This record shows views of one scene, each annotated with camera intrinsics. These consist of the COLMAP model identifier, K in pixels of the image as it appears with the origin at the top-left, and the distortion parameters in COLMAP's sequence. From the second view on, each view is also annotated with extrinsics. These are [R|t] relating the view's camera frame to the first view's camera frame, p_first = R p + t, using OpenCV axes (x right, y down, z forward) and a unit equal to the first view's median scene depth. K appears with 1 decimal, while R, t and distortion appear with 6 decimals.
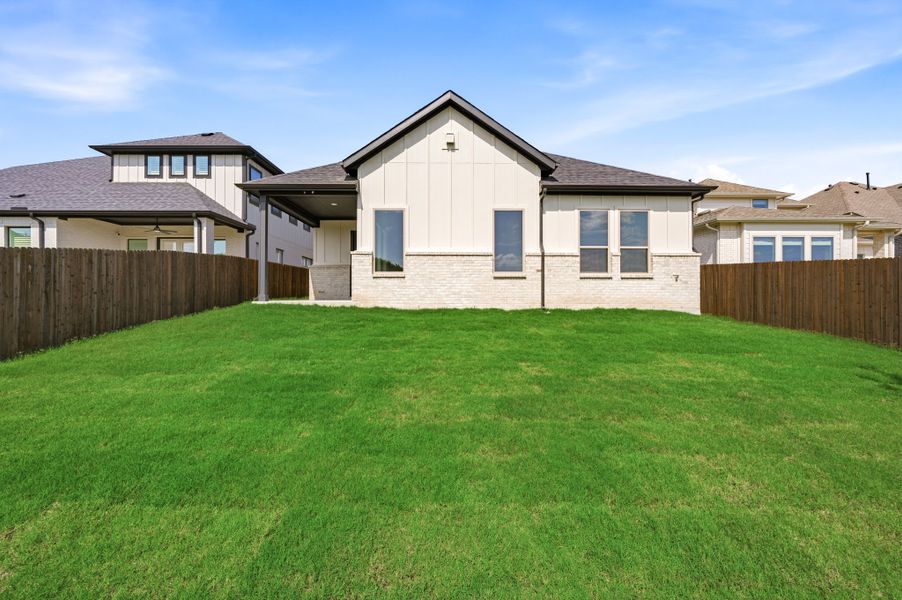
lens RADIAL K [[367.3, 0, 458.6], [0, 367.3, 297.9], [0, 0, 1]] dist [-0.009985, 0.000106]
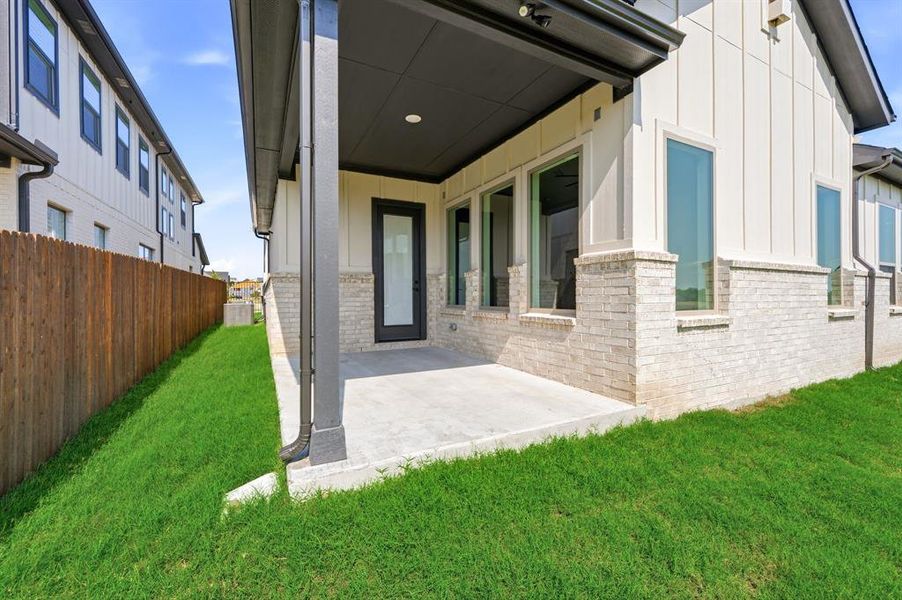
lens RADIAL K [[367.3, 0, 451.6], [0, 367.3, 298.1], [0, 0, 1]] dist [-0.009985, 0.000106]
pose [[0.887262, -0.007761, 0.461201, -0.584085], [0.007164, 0.999970, 0.003044, -0.087926], [-0.461210, 0.000603, 0.887291, 0.795715]]
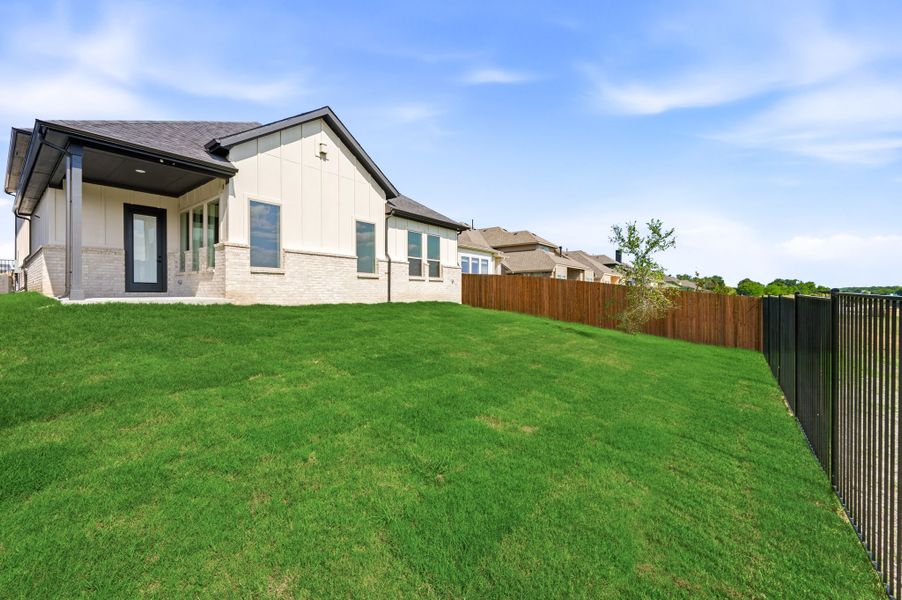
lens RADIAL K [[367.3, 0, 449.1], [0, 367.3, 296.7], [0, 0, 1]] dist [-0.009985, 0.000106]
pose [[0.619298, -0.006902, 0.785125, -0.655237], [-0.002462, 0.999939, 0.010732, -0.005763], [-0.785152, -0.008580, 0.619244, 0.025689]]
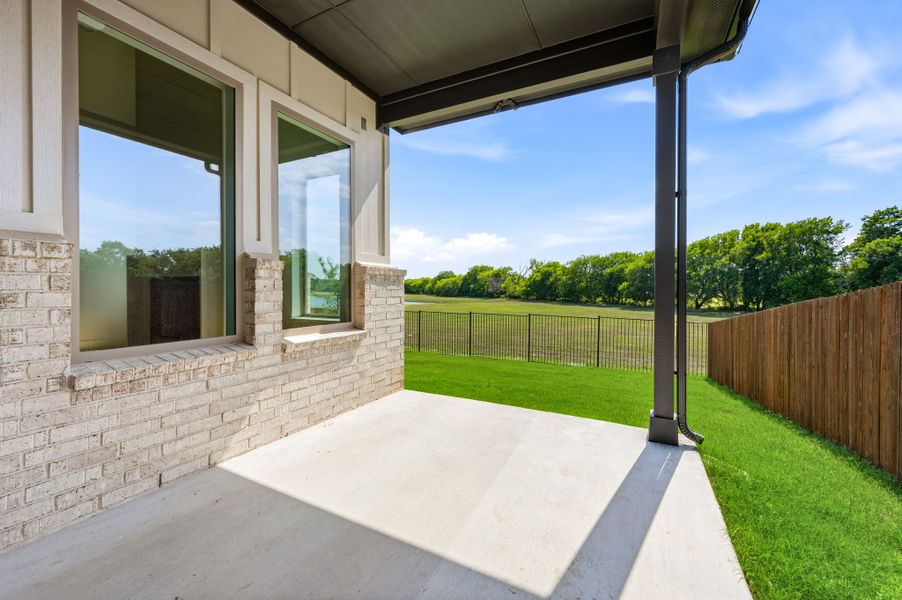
lens RADIAL K [[367.3, 0, 449.7], [0, 367.3, 293.7], [0, 0, 1]] dist [-0.009985, 0.000106]
pose [[-0.892360, -0.012721, 0.451144, -0.526824], [-0.006390, 0.999859, 0.015552, -0.106737], [-0.451279, 0.010995, -0.892315, 1.356450]]
